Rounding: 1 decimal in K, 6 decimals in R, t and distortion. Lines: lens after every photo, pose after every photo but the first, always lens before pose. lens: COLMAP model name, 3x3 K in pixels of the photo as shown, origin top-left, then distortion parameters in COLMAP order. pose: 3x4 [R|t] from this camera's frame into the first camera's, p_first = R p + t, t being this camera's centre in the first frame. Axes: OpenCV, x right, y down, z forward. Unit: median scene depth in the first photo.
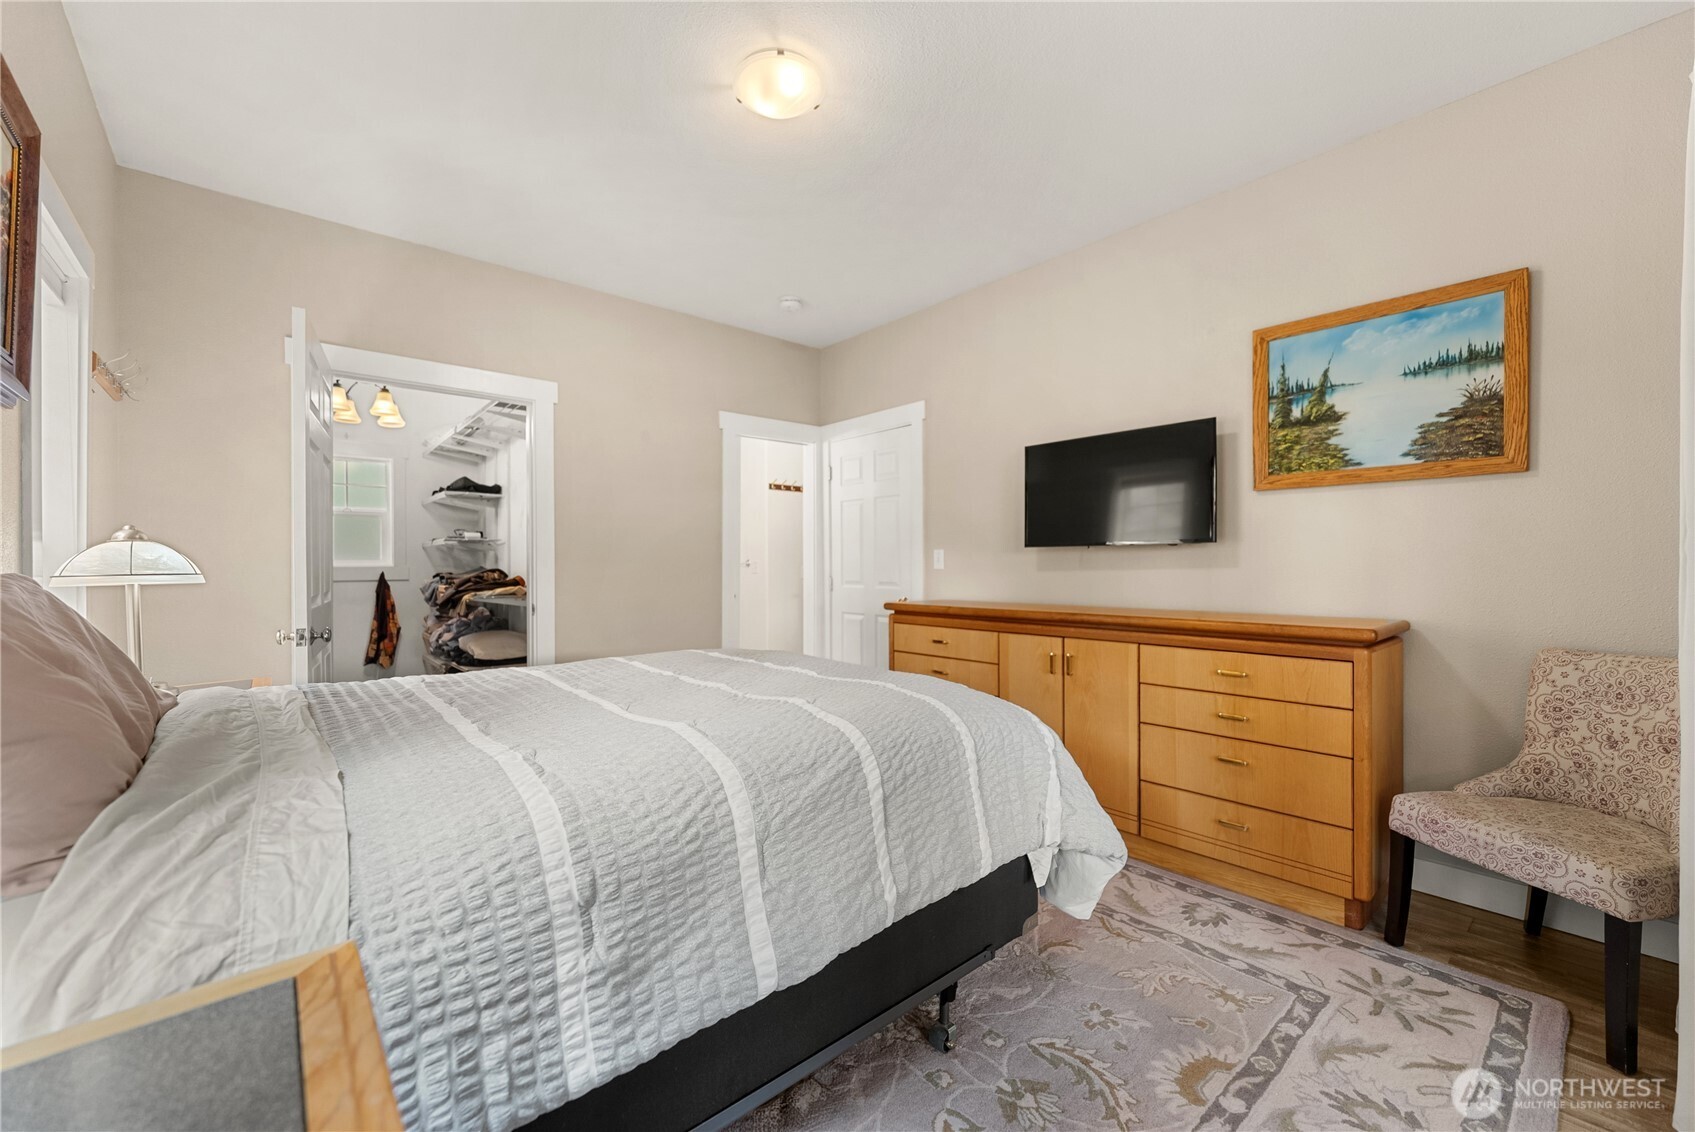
lens RADIAL K [[678.6, 0, 847.5], [0, 678.6, 566.0], [0, 0, 1]] dist [0.013283, -0.000048]
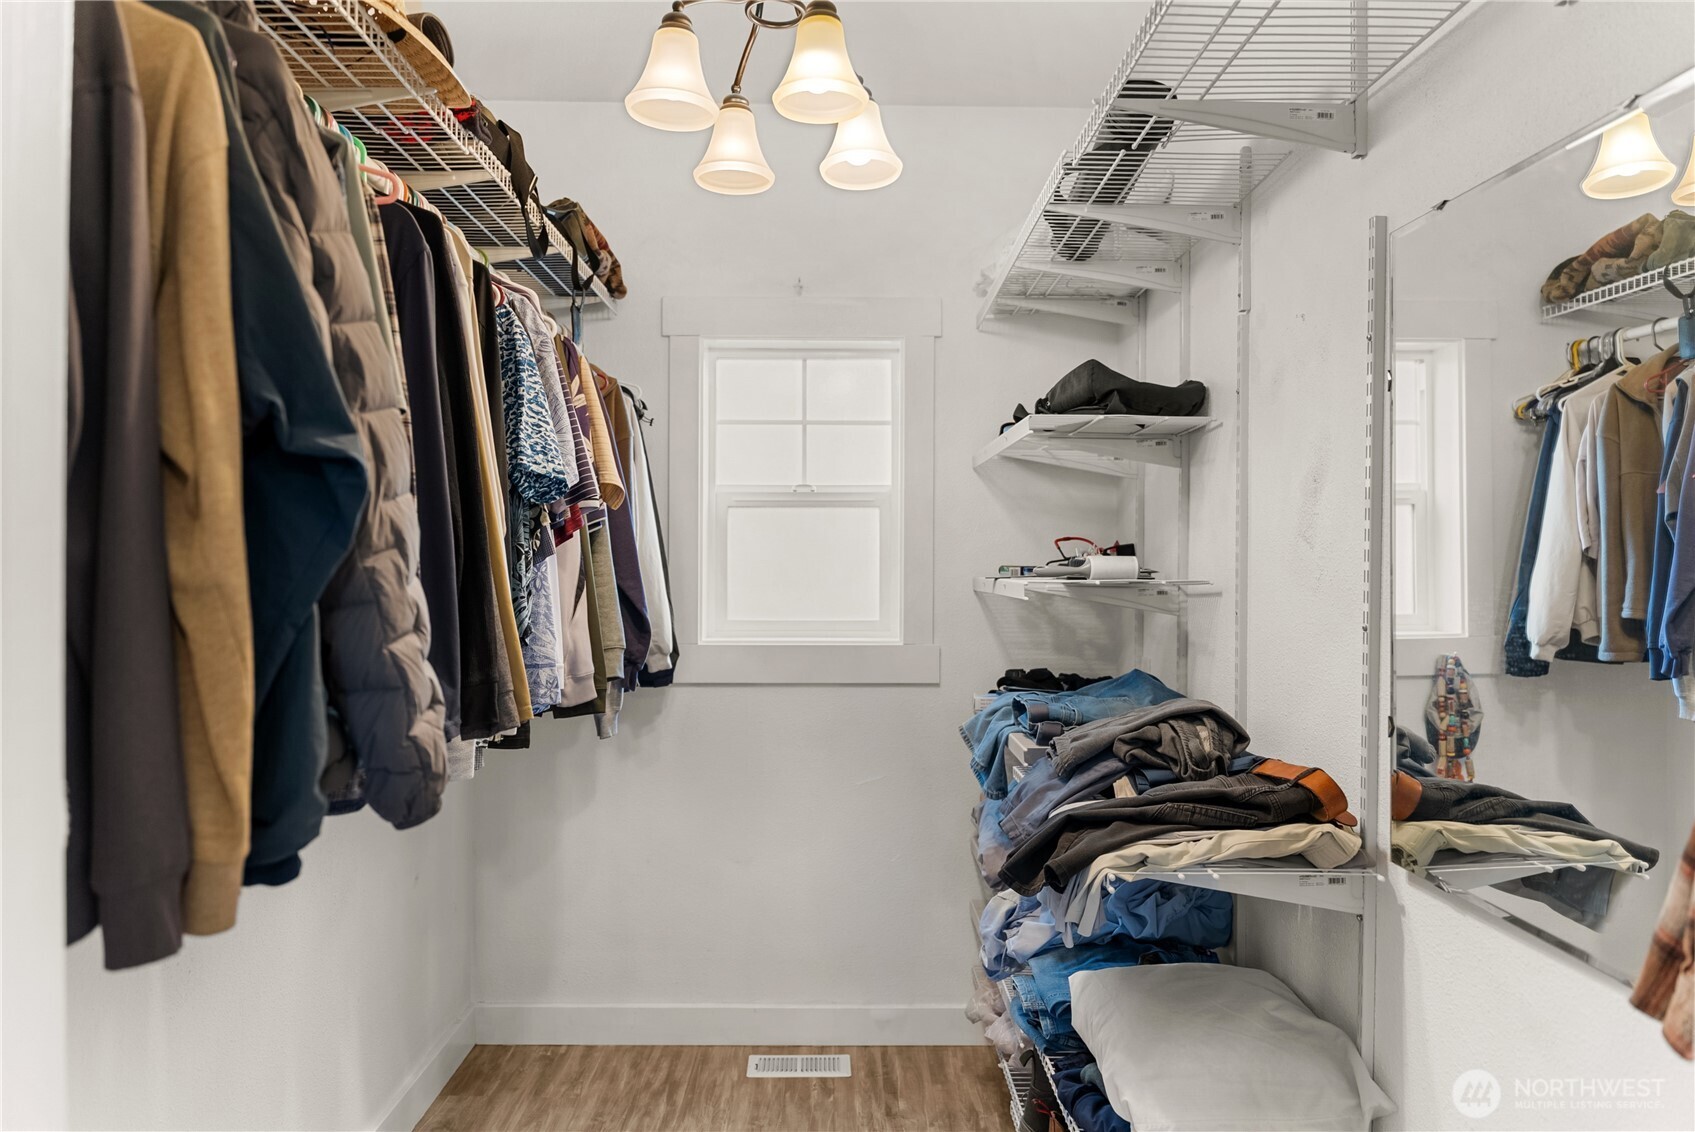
lens RADIAL K [[1158.5, 0, 844.7], [0, 1158.5, 593.5], [0, 0, 1]] dist [-0.000771, -0.000102]
pose [[0.766109, 0.020455, -0.642385, -0.322923], [-0.005435, 0.999664, 0.025350, -0.044830], [0.642688, -0.015930, 0.765963, 0.553285]]
